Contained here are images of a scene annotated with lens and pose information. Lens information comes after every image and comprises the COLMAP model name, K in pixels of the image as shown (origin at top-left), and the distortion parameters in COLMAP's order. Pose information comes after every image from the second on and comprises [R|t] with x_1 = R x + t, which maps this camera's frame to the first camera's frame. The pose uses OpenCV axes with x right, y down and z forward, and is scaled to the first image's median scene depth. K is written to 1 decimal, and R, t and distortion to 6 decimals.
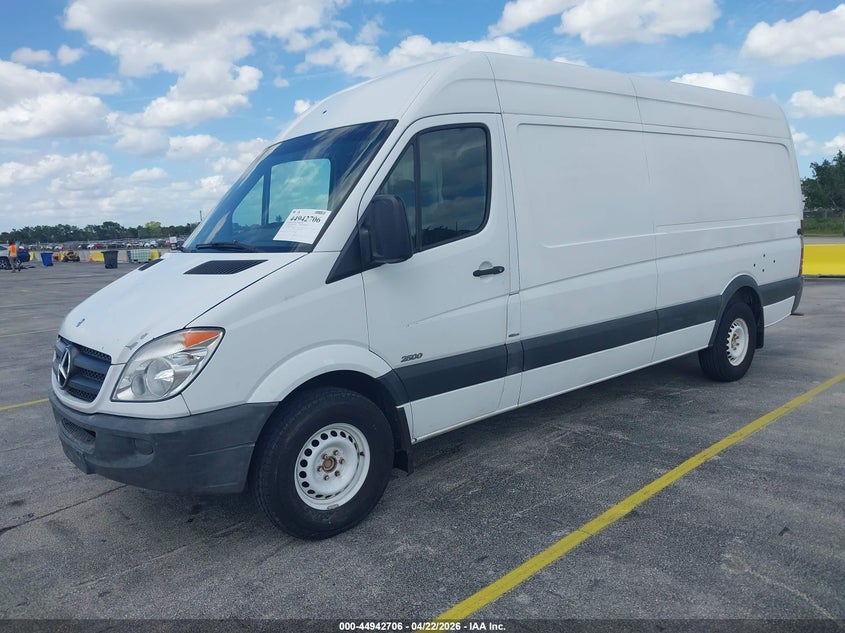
lens RADIAL K [[685.6, 0, 423.2], [0, 685.6, 317.1], [0, 0, 1]] dist [0.007183, 0.005608]
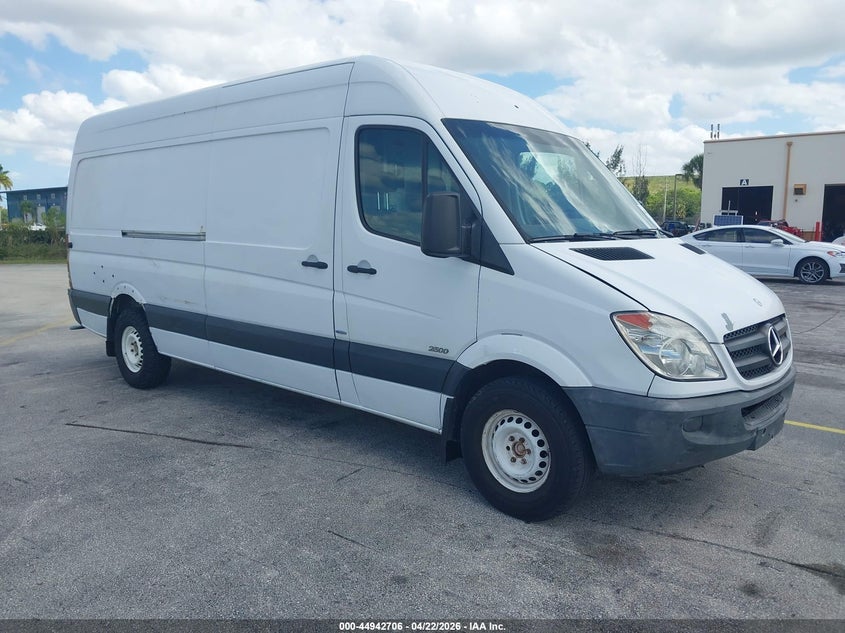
lens RADIAL K [[685.6, 0, 445.7], [0, 685.6, 321.6], [0, 0, 1]] dist [0.007183, 0.005608]
pose [[0.116094, 0.193349, -0.974237, 0.826848], [-0.146097, 0.973525, 0.175798, -0.138914], [0.982435, 0.121924, 0.141268, 0.729116]]
